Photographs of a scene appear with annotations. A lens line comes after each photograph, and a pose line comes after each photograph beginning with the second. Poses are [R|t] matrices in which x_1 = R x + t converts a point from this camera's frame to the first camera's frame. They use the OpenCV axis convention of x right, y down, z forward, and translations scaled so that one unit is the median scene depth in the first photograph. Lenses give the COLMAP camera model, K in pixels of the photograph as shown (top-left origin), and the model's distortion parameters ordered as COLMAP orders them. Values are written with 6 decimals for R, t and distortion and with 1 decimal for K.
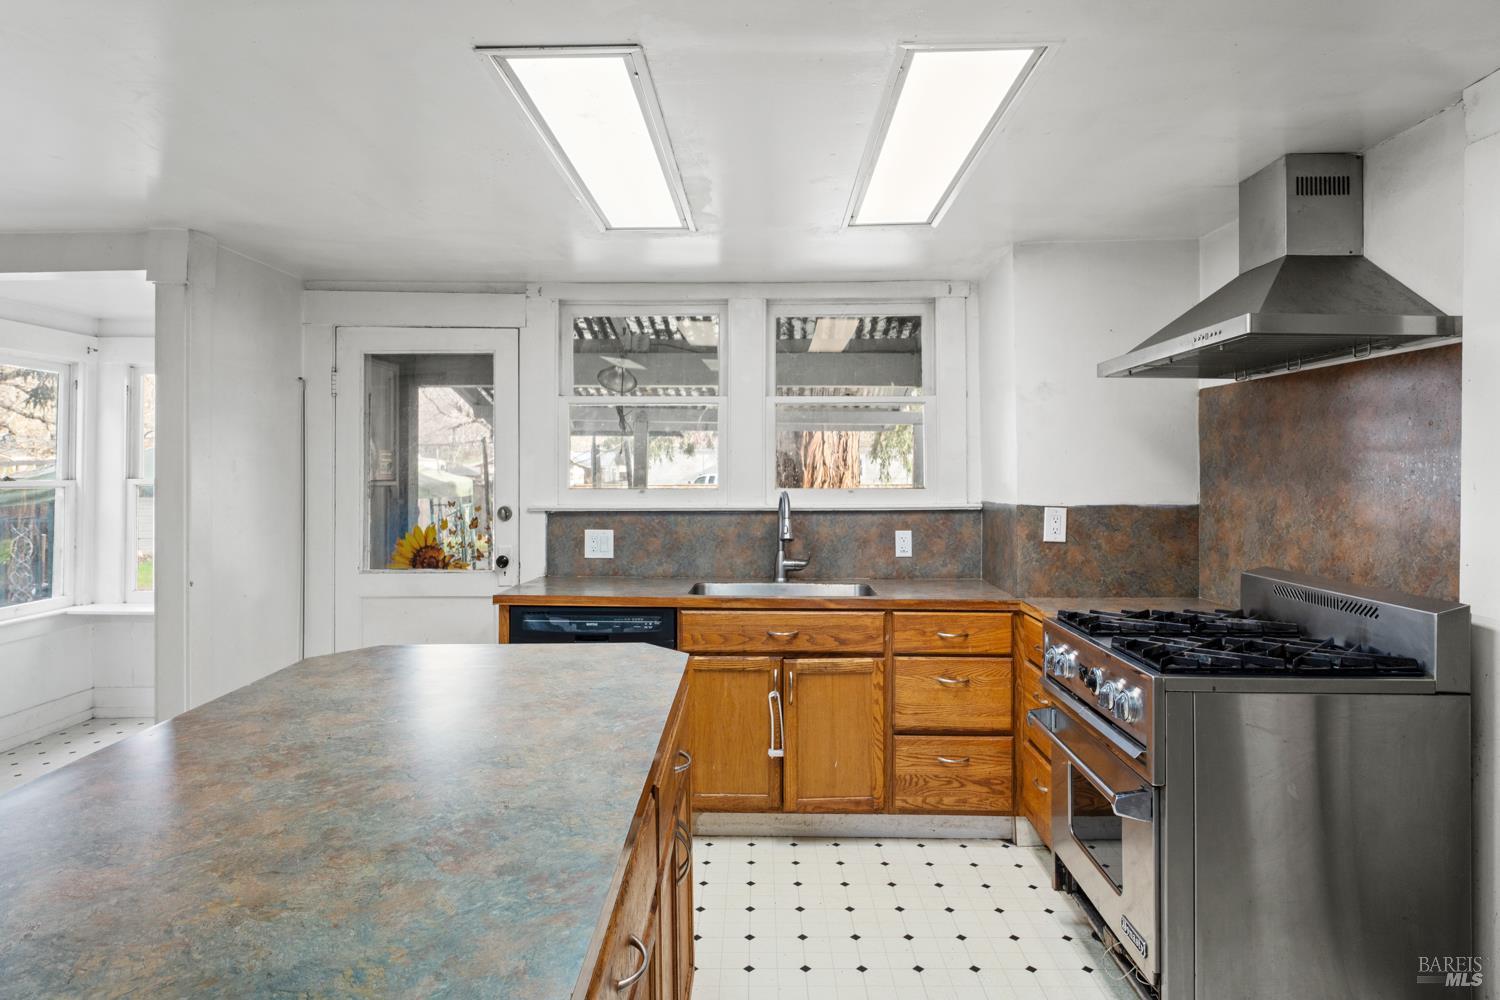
lens RADIAL K [[835.0, 0, 743.7], [0, 835.0, 463.5], [0, 0, 1]] dist [-0.012664, 0.005170]
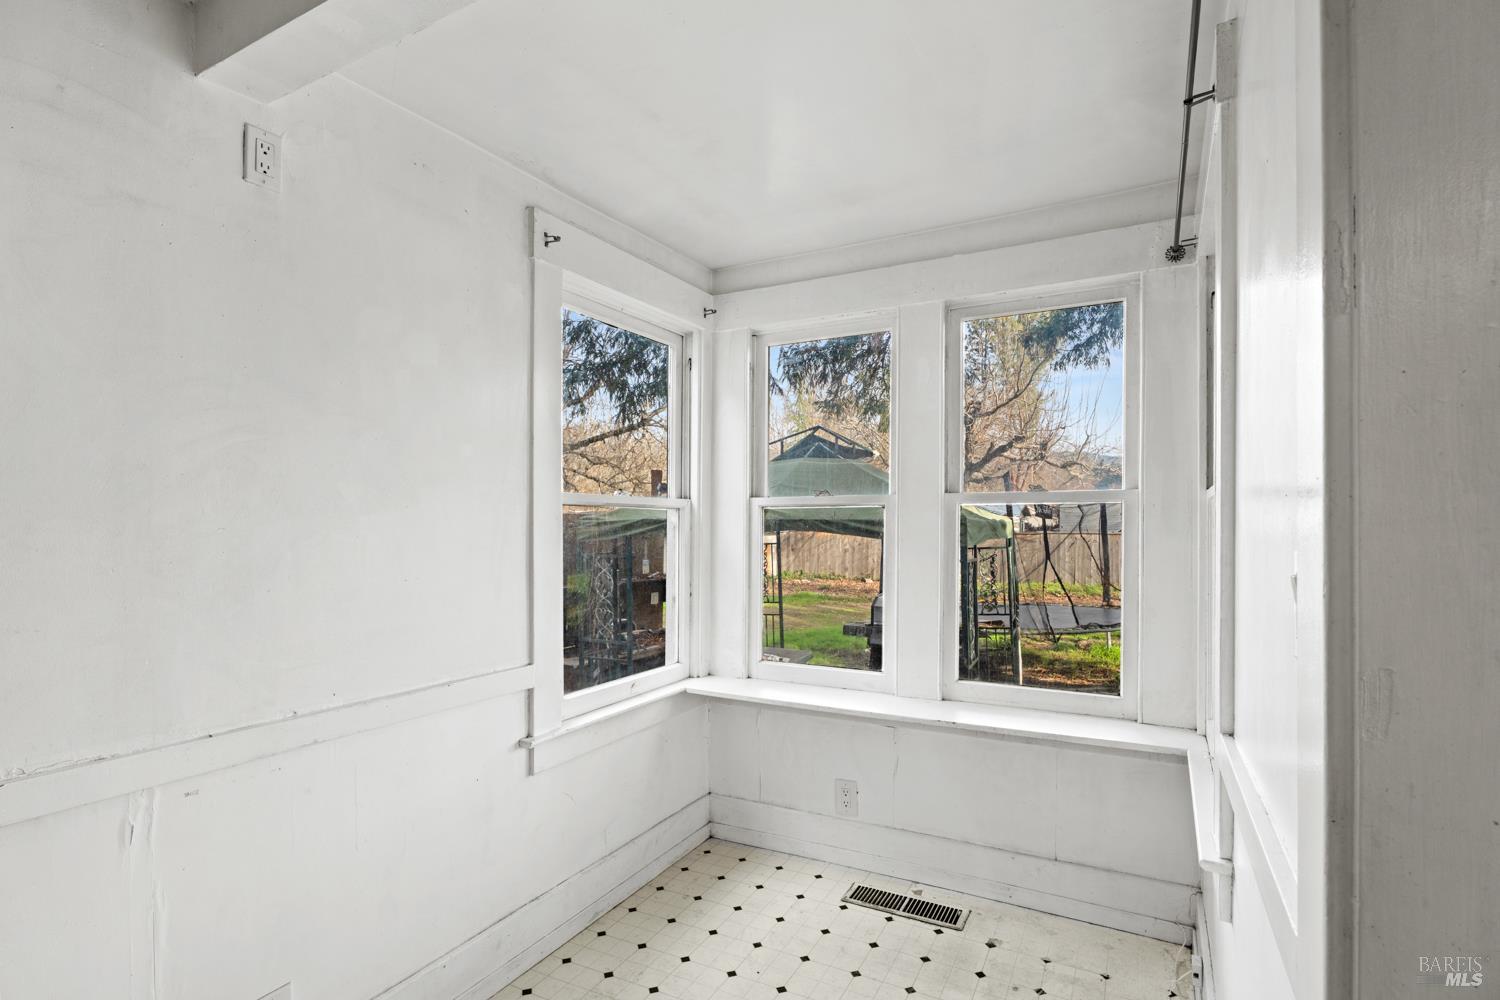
lens RADIAL K [[728.8, 0, 760.9], [0, 728.8, 512.2], [0, 0, 1]] dist [-0.004490, -0.000095]
pose [[0.890531, -0.009893, -0.454815, -0.607903], [0.008333, 0.999951, -0.005434, 0.044982], [0.454846, 0.001049, 0.890569, 0.615585]]
